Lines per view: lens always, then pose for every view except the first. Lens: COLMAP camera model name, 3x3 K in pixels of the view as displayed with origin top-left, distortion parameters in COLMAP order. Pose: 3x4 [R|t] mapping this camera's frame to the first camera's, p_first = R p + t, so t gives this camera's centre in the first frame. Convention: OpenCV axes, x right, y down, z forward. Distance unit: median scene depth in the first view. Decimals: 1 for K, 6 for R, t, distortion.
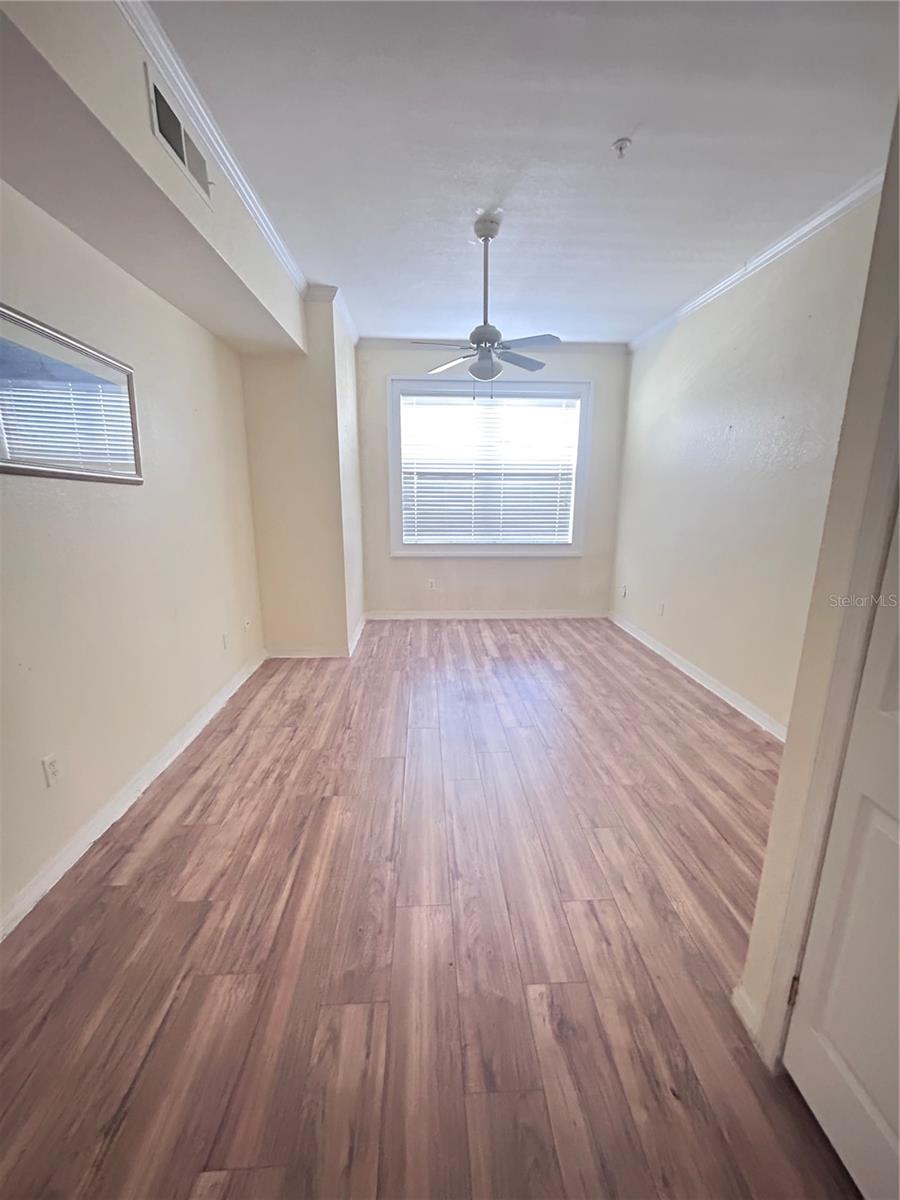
lens RADIAL K [[483.5, 0, 451.7], [0, 483.5, 597.2], [0, 0, 1]] dist [-0.000592, -0.000111]
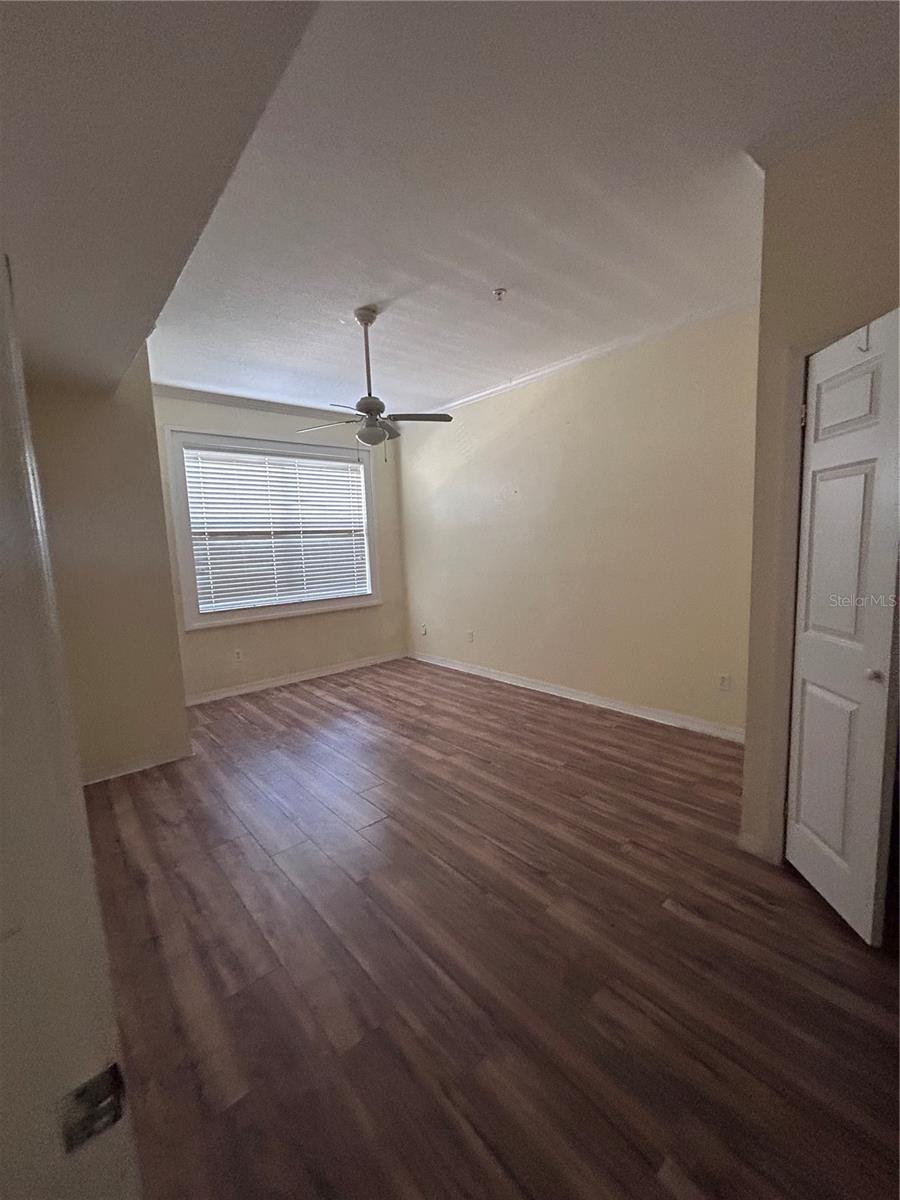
lens RADIAL K [[481.1, 0, 454.7], [0, 481.1, 597.1], [0, 0, 1]] dist [0.001306, -0.000053]
pose [[0.786395, -0.107666, 0.608268, -0.356482], [0.177982, 0.982427, -0.056210, -0.014349], [-0.591527, 0.152464, 0.791739, 0.063094]]
